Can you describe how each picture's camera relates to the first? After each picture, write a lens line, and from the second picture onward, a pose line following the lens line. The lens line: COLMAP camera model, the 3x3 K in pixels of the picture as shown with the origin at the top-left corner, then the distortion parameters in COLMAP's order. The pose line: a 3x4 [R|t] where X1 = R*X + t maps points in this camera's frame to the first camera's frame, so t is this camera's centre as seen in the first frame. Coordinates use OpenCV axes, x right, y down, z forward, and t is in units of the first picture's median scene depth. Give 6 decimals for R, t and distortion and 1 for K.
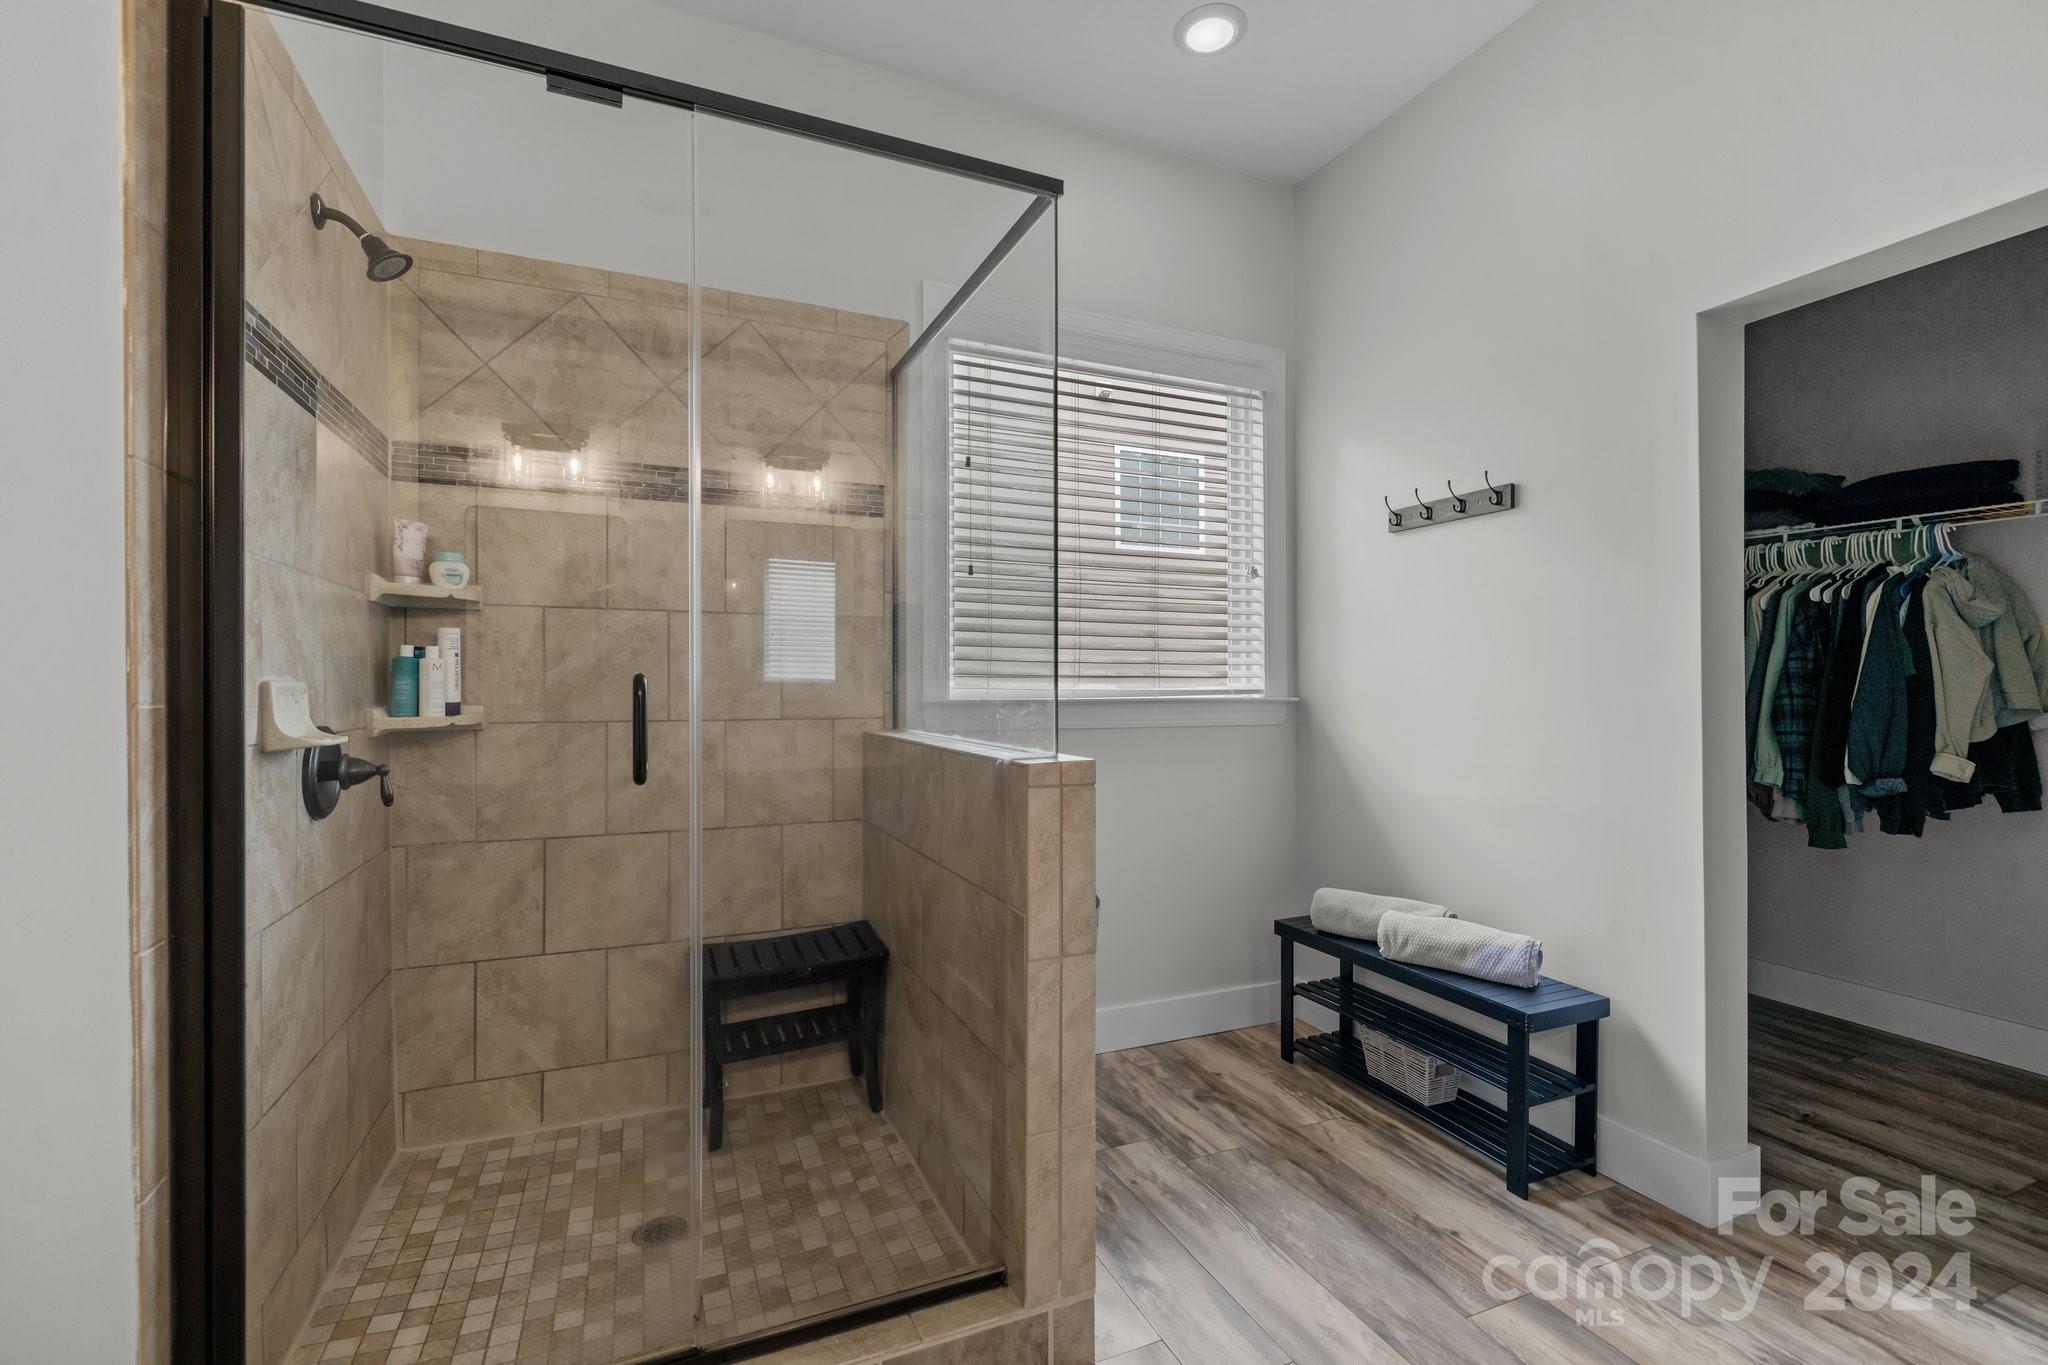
lens RADIAL K [[884.8, 0, 1014.0], [0, 884.8, 673.7], [0, 0, 1]] dist [-0.003105, -0.000624]
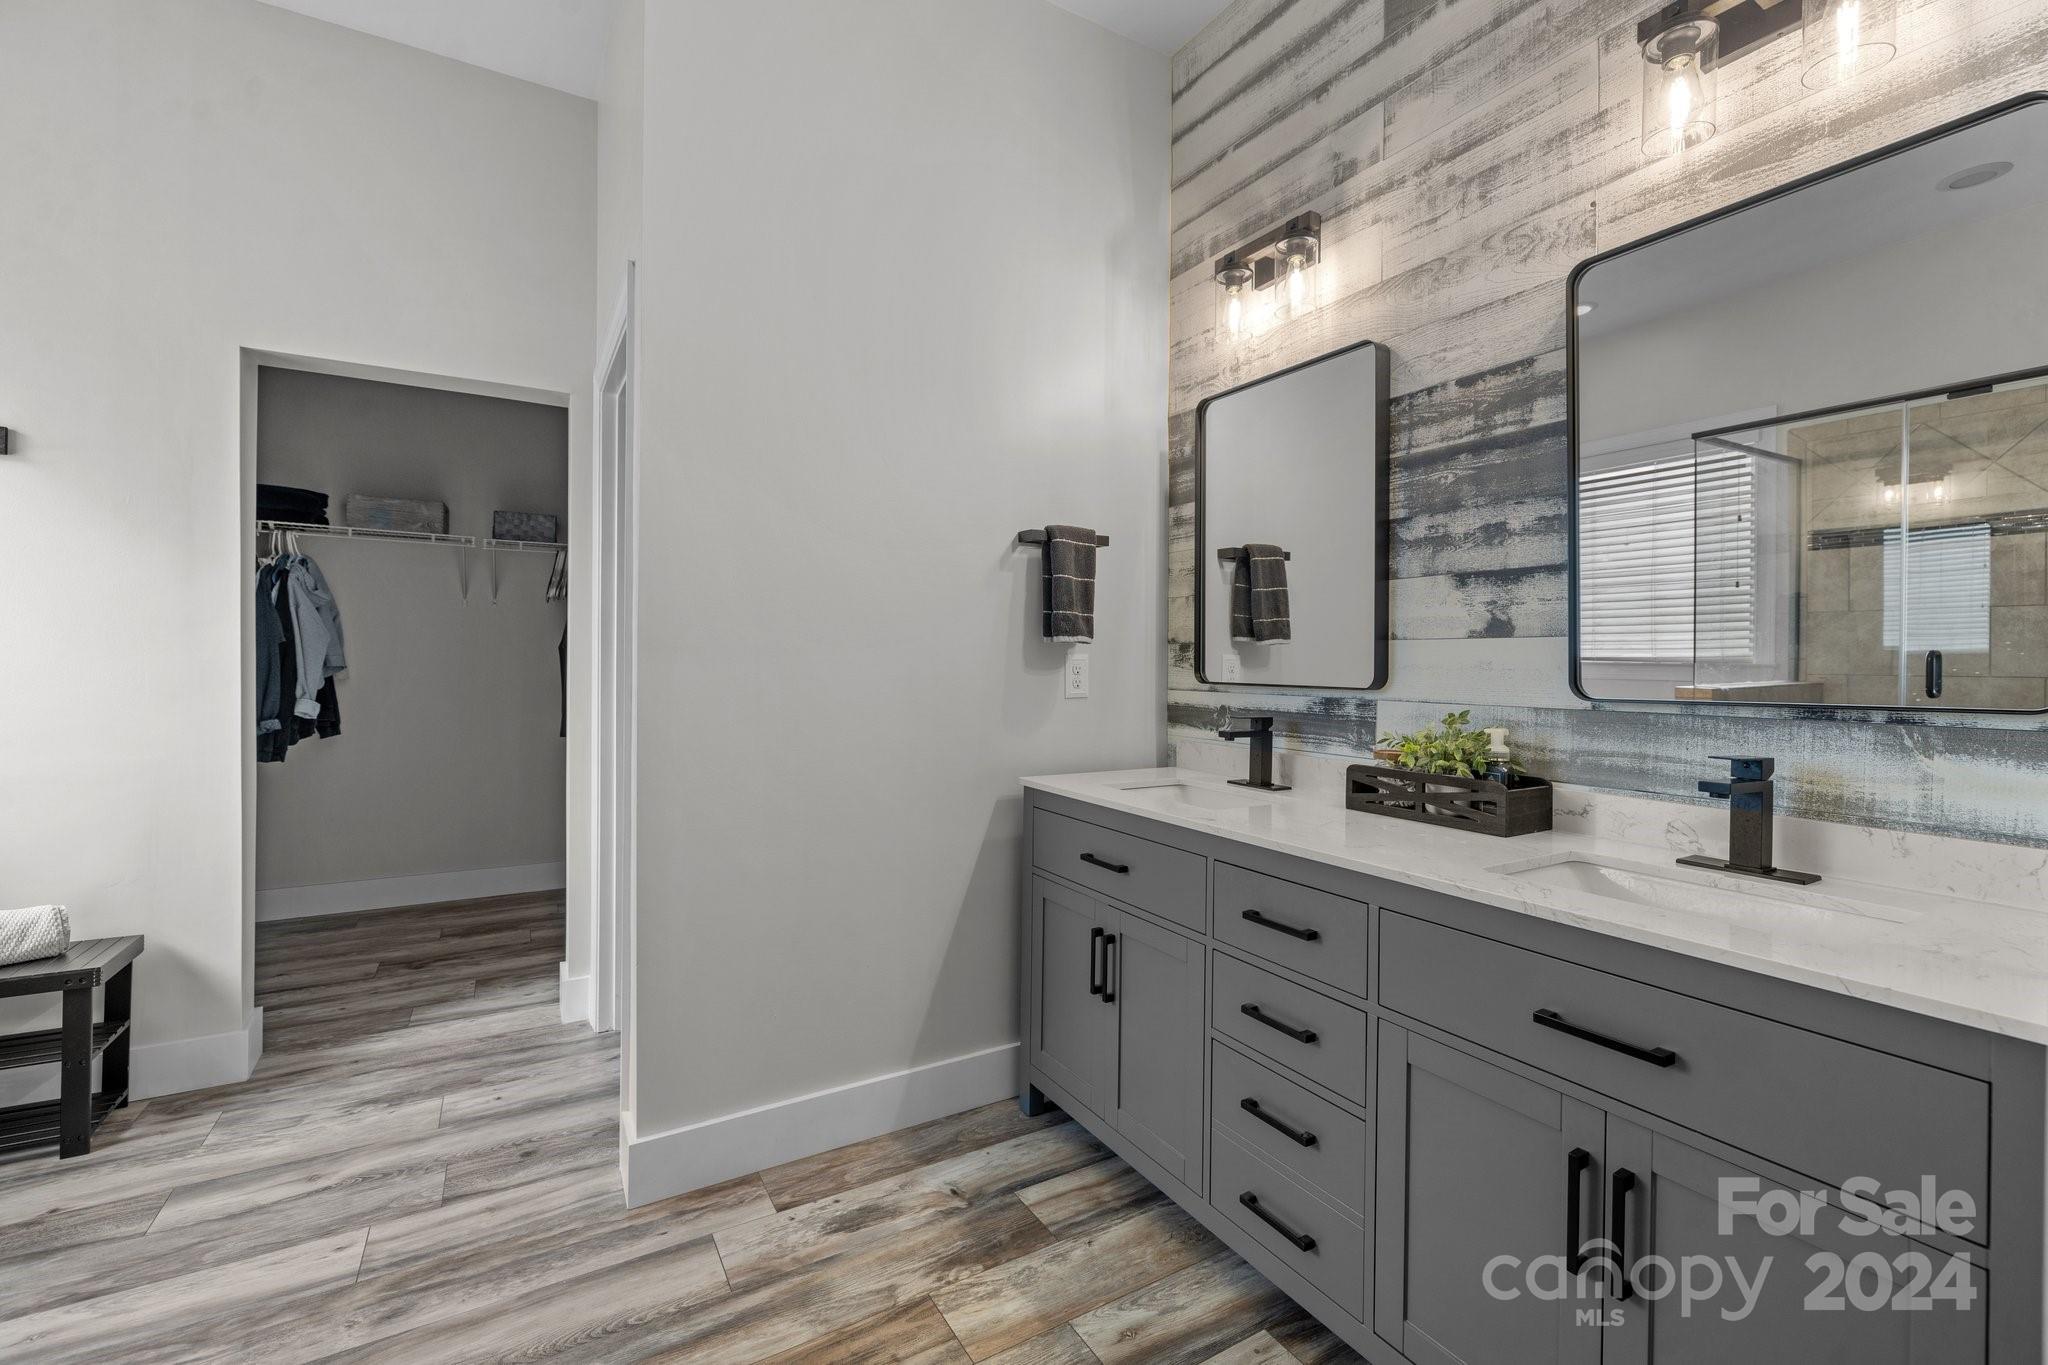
lens RADIAL K [[884.8, 0, 1014.0], [0, 884.8, 673.7], [0, 0, 1]] dist [-0.003105, -0.000624]
pose [[-0.128068, -0.023182, 0.991494, -0.541853], [-0.012426, 0.999686, 0.021769, 0.007768], [-0.991688, -0.009532, -0.128316, 0.075352]]
